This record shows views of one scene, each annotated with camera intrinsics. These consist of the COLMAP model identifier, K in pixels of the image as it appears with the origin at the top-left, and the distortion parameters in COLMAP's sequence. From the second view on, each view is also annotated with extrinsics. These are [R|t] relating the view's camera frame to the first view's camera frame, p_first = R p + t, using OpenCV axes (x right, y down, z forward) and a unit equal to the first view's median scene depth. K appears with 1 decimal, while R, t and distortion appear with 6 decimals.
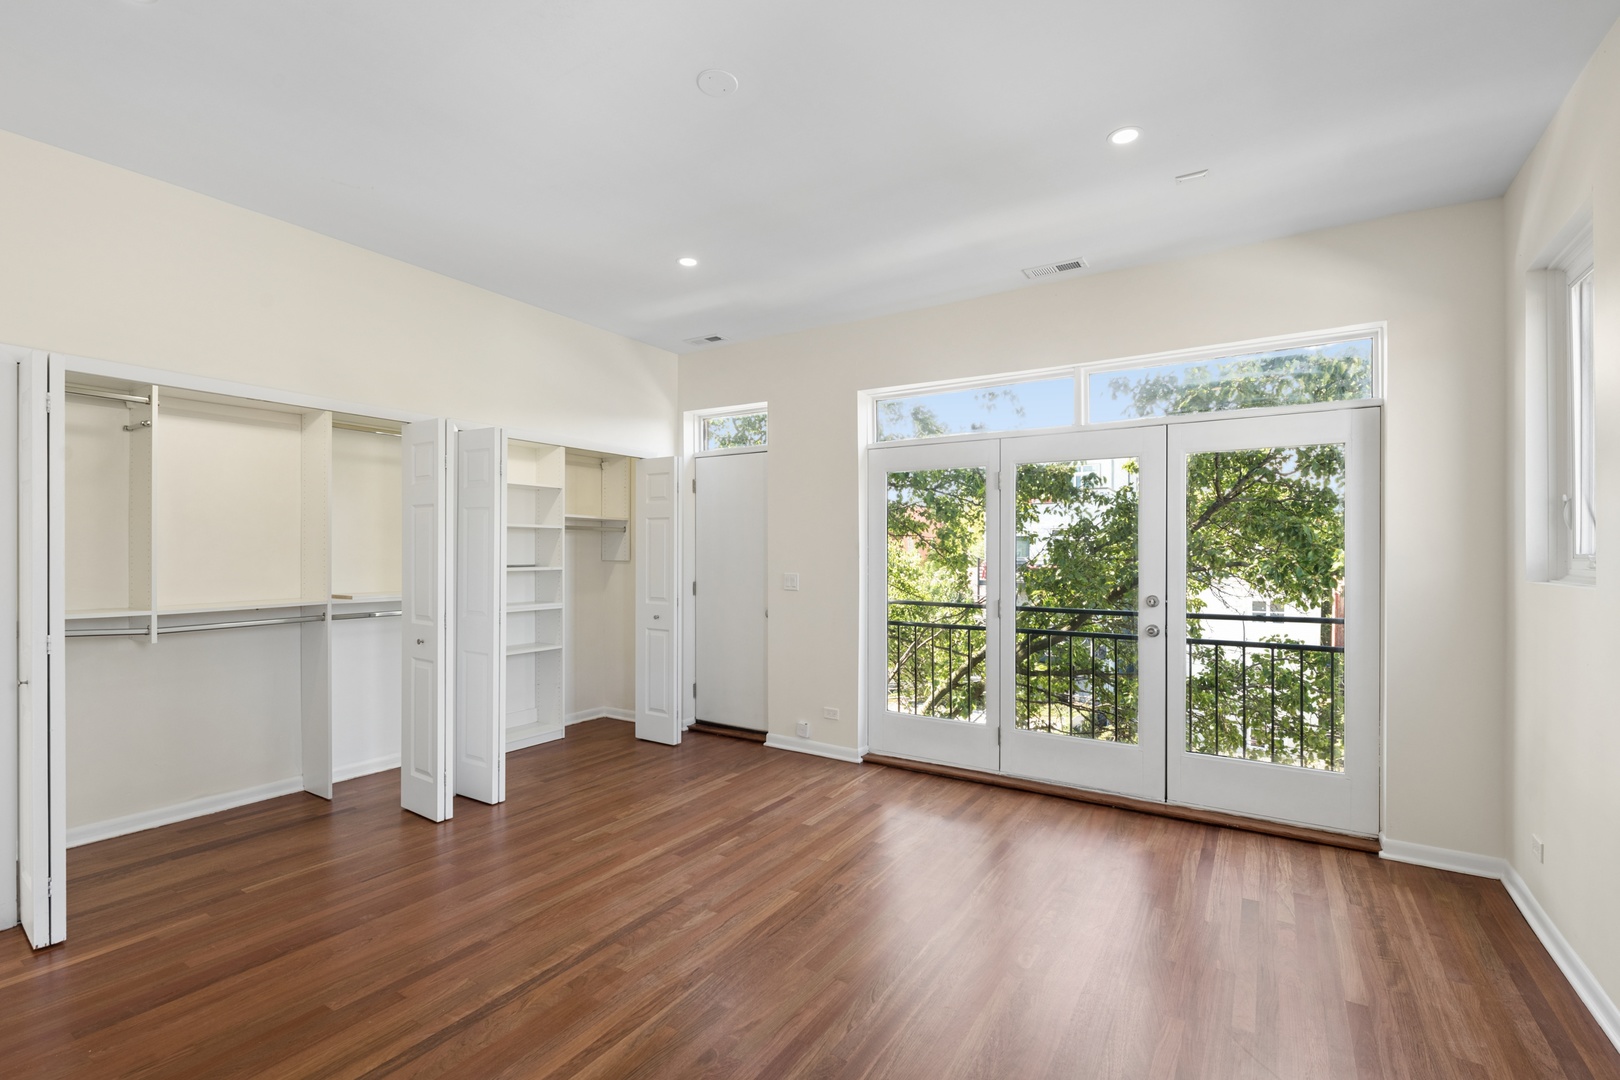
lens RADIAL K [[723.7, 0, 813.4], [0, 723.7, 549.0], [0, 0, 1]] dist [0.001487, -0.000766]
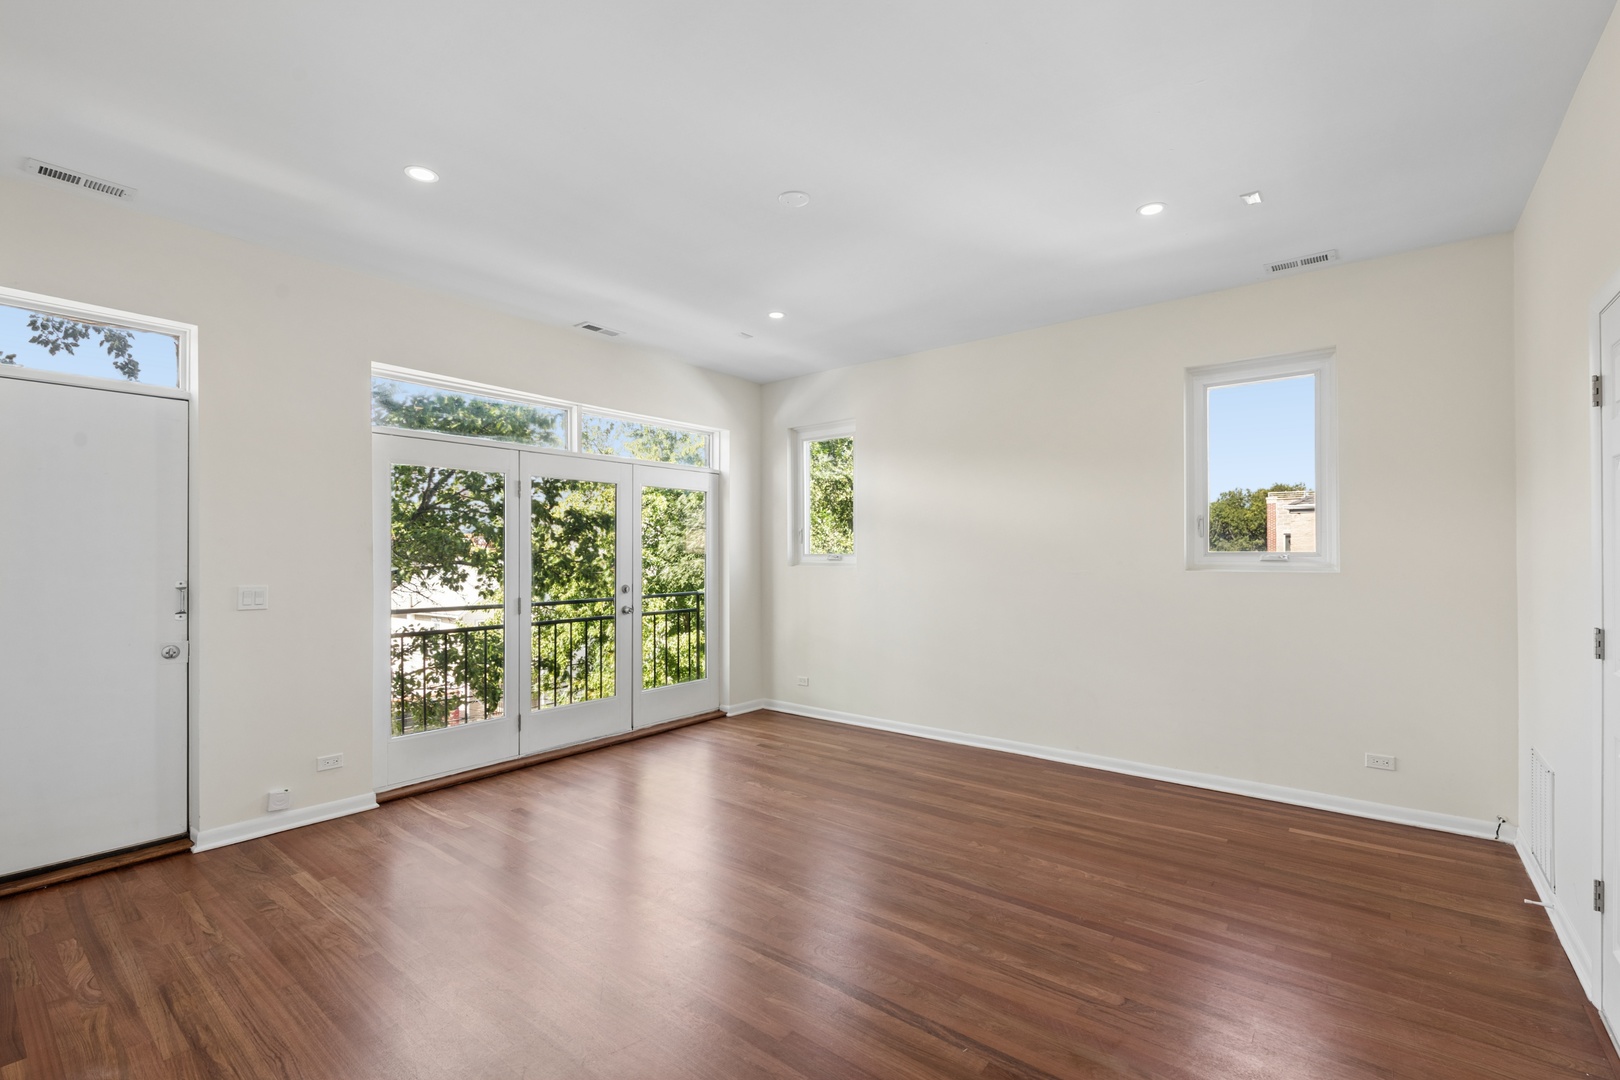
lens RADIAL K [[723.7, 0, 817.1], [0, 723.7, 542.9], [0, 0, 1]] dist [0.001487, -0.000766]
pose [[0.101853, 0.000967, 0.994799, -0.770398], [-0.008858, 0.999961, -0.000065, -0.016387], [-0.994760, -0.008805, 0.101858, 0.437227]]
